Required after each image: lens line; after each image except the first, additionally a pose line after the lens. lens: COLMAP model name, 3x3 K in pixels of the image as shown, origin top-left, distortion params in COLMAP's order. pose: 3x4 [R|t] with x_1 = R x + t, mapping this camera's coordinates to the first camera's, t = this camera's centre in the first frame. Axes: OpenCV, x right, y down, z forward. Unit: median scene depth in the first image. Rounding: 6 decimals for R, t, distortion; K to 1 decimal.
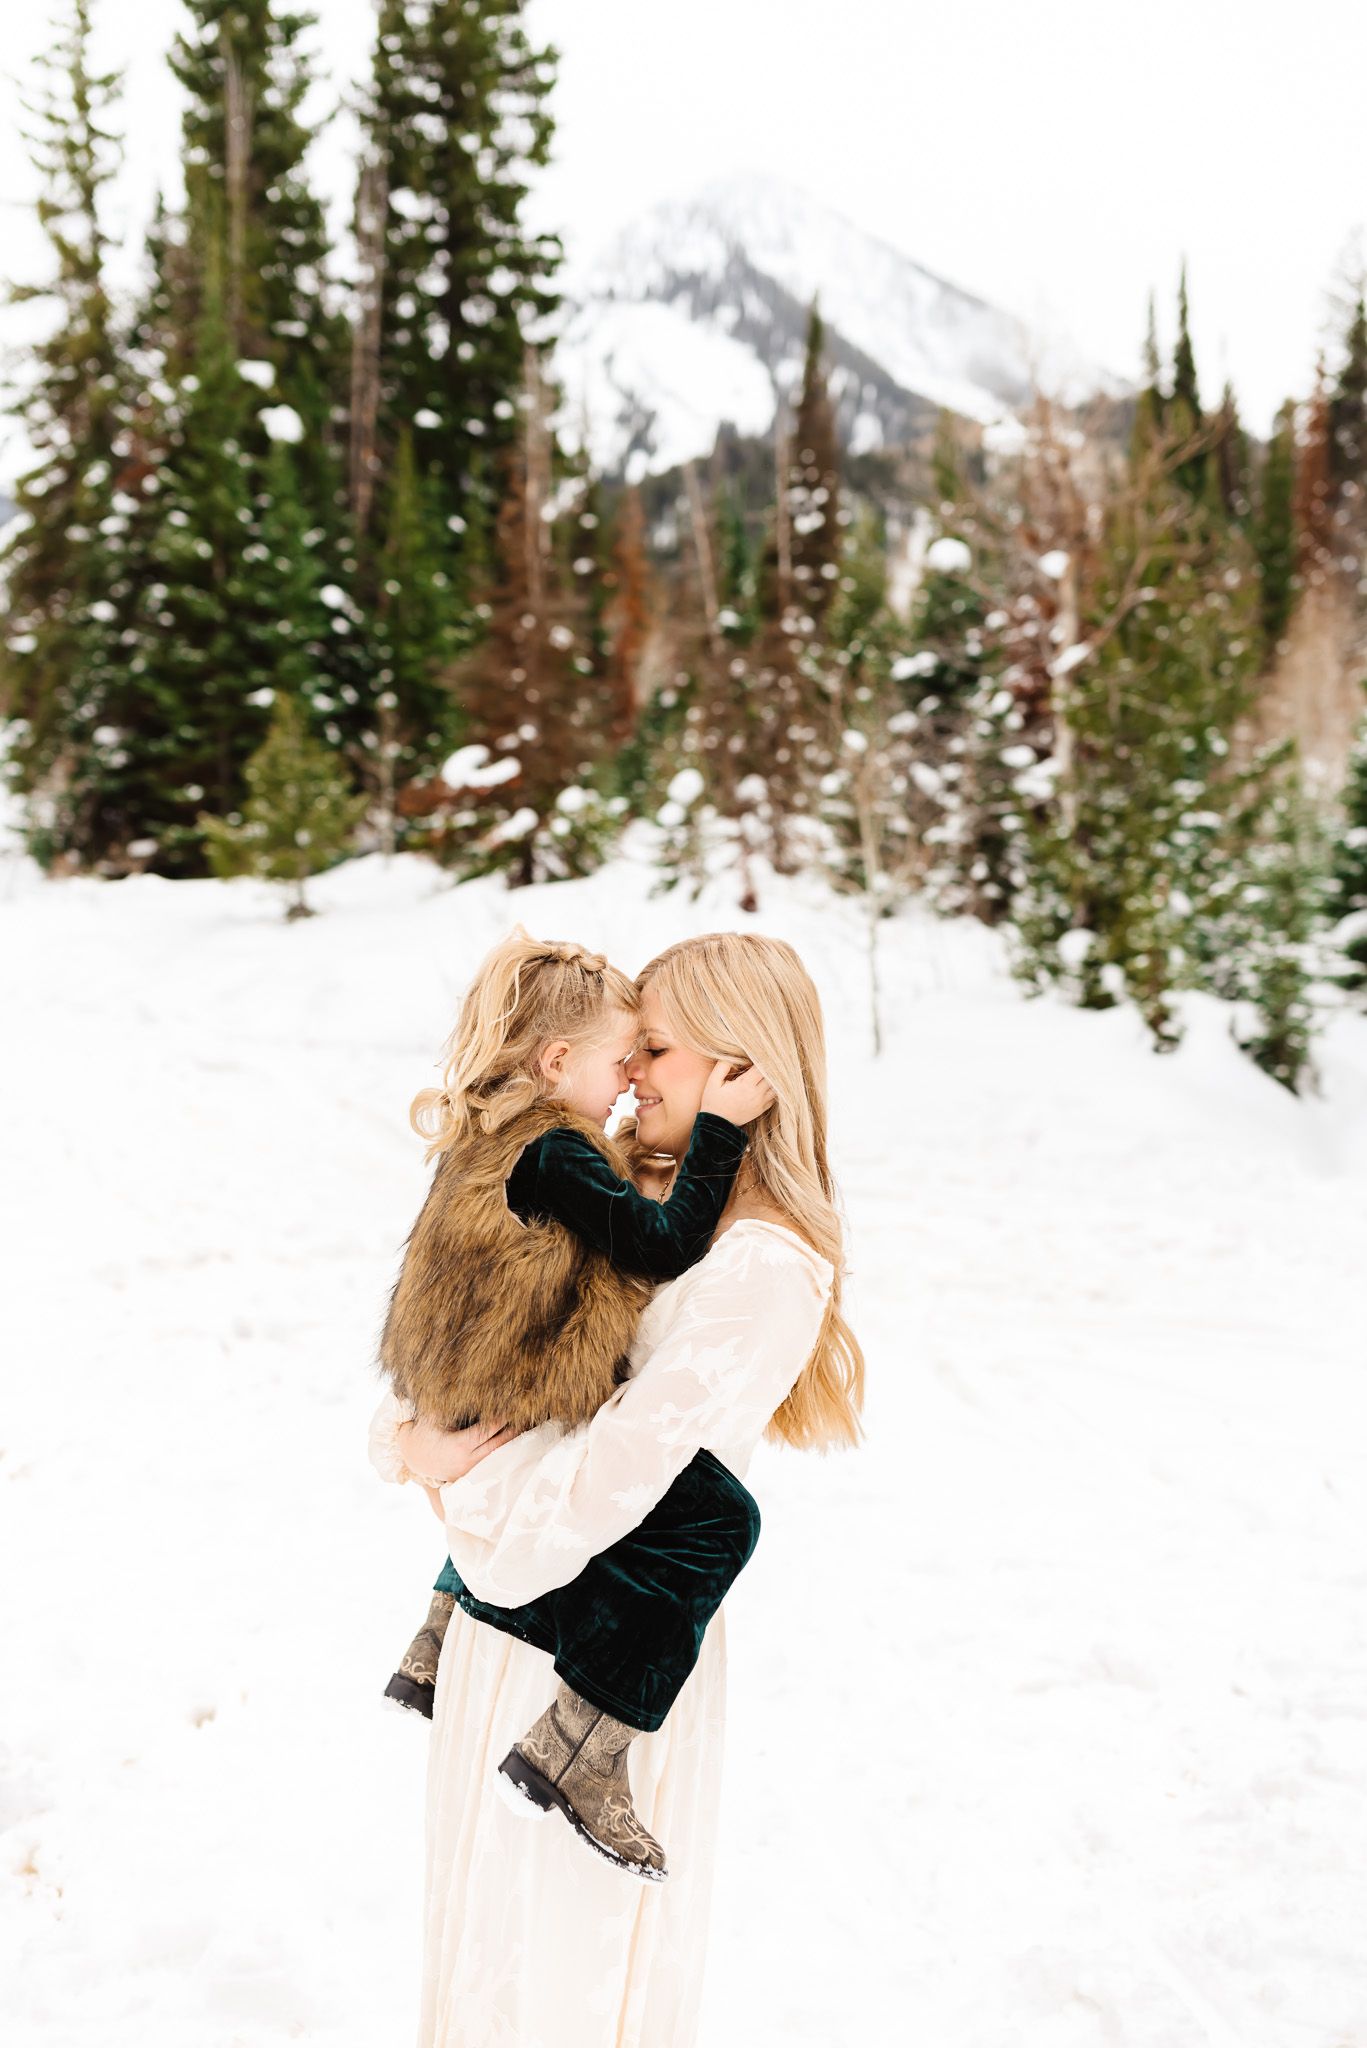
lens RADIAL K [[2208.2, 0, 680.5], [0, 2208.2, 1102.0], [0, 0, 1]] dist [0.123823, -0.039137]
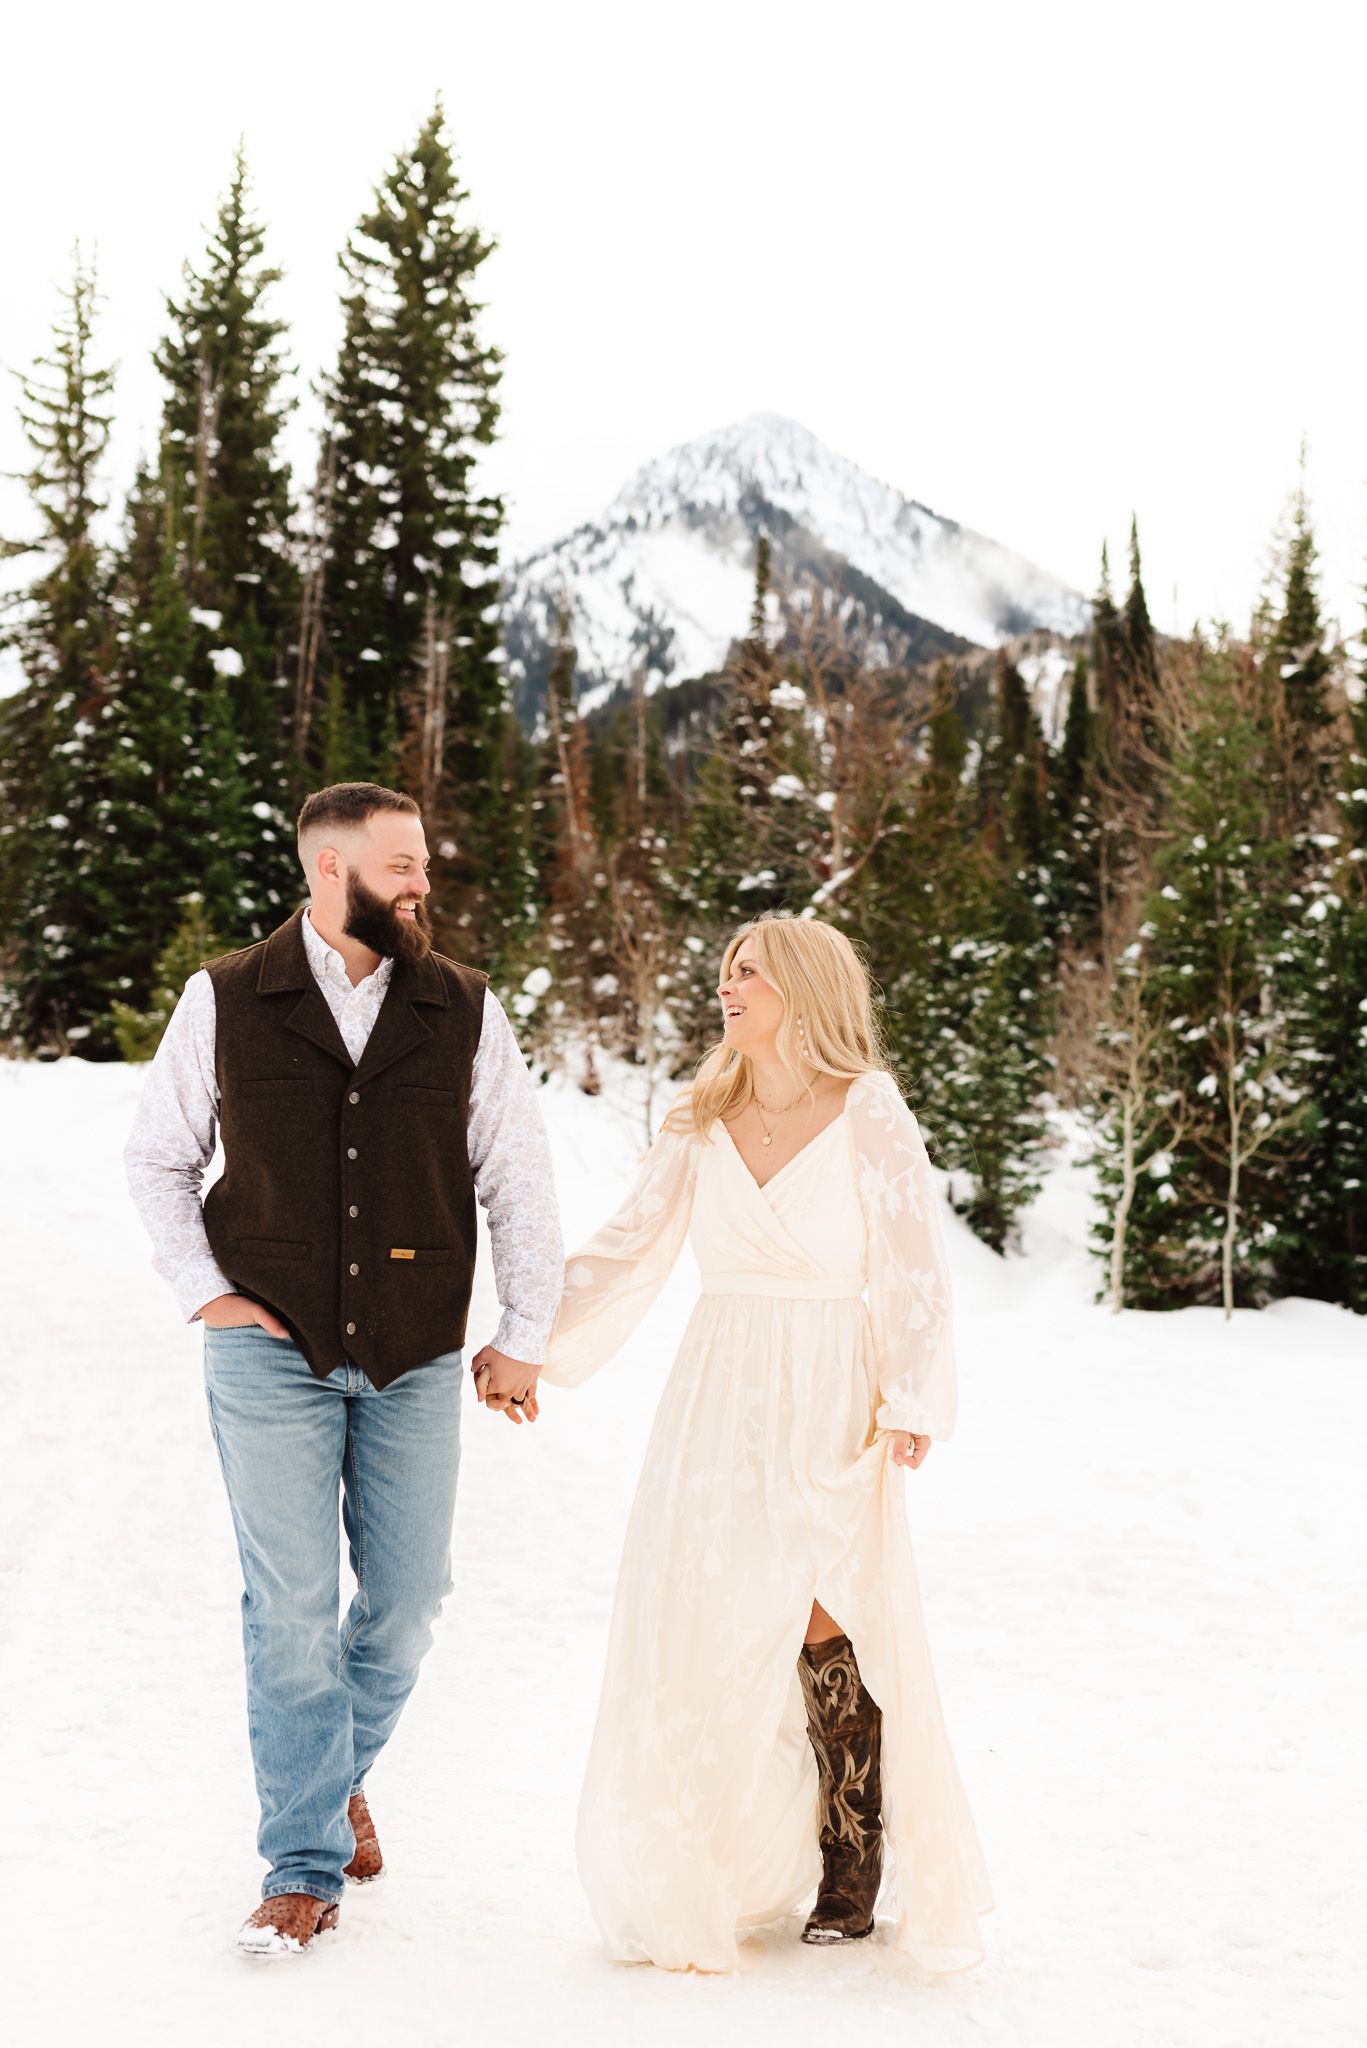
lens RADIAL K [[2228.4, 0, 733.6], [0, 2228.4, 995.8], [0, 0, 1]] dist [0.000273, -0.009080]
pose [[0.999700, 0.015772, 0.018740, 0.059652], [-0.013046, 0.990398, -0.137627, 0.014228], [-0.020730, 0.137341, 0.990307, -0.091209]]
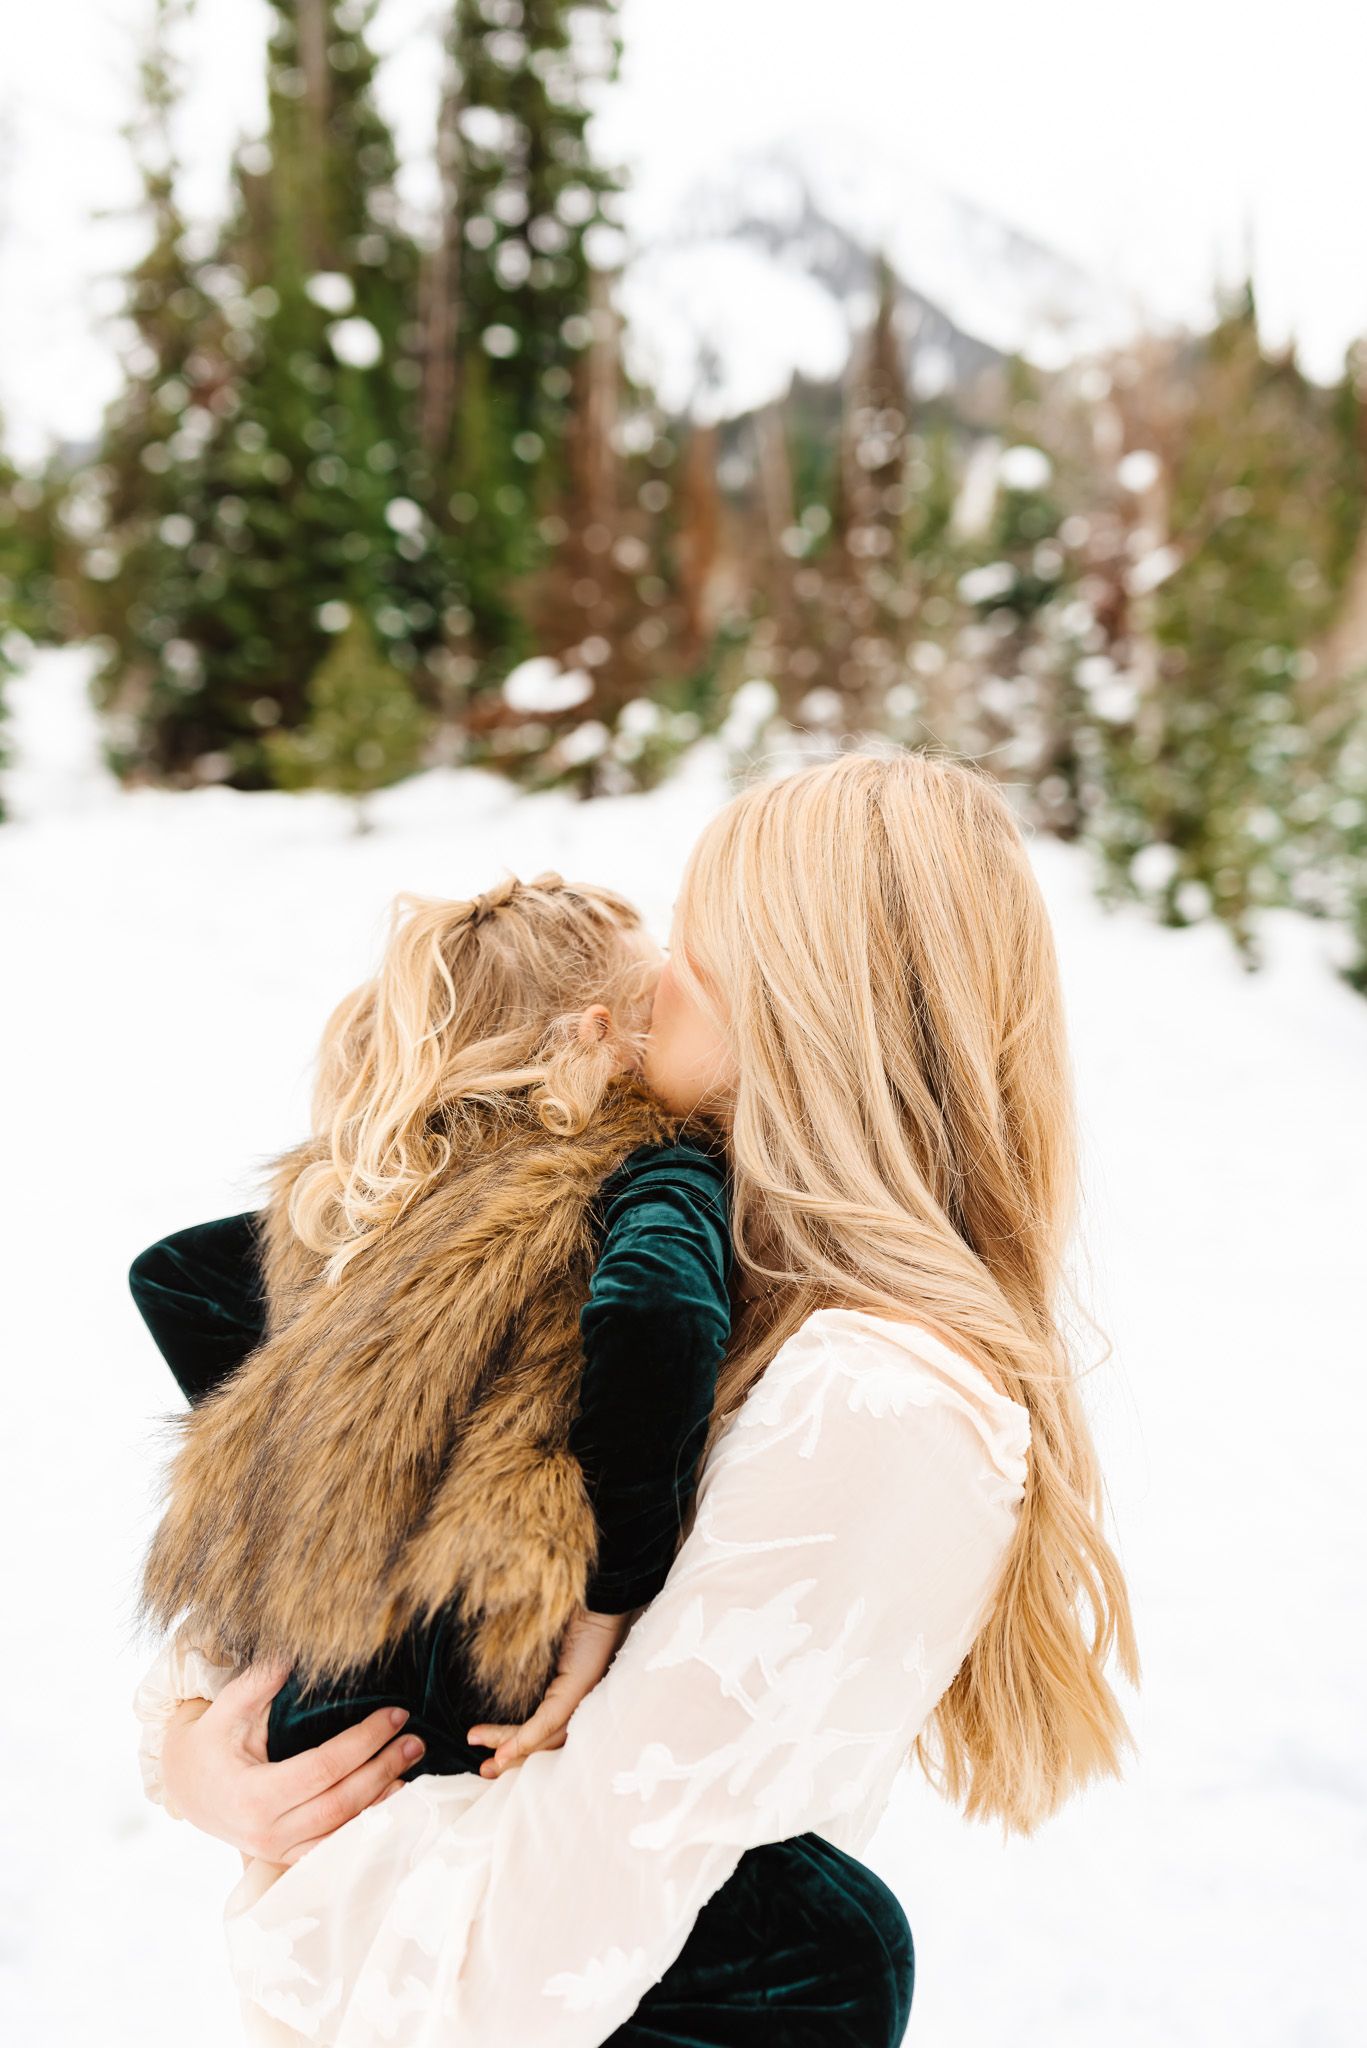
lens RADIAL K [[2114.0, 0, 684.4], [0, 2114.0, 1073.6], [0, 0, 1]] dist [0.110541, -0.020927]
pose [[0.999576, 0.009386, -0.027545, -0.000749], [-0.008697, 0.999648, 0.025053, -0.000816], [0.027771, -0.024803, 0.999307, 0.036521]]
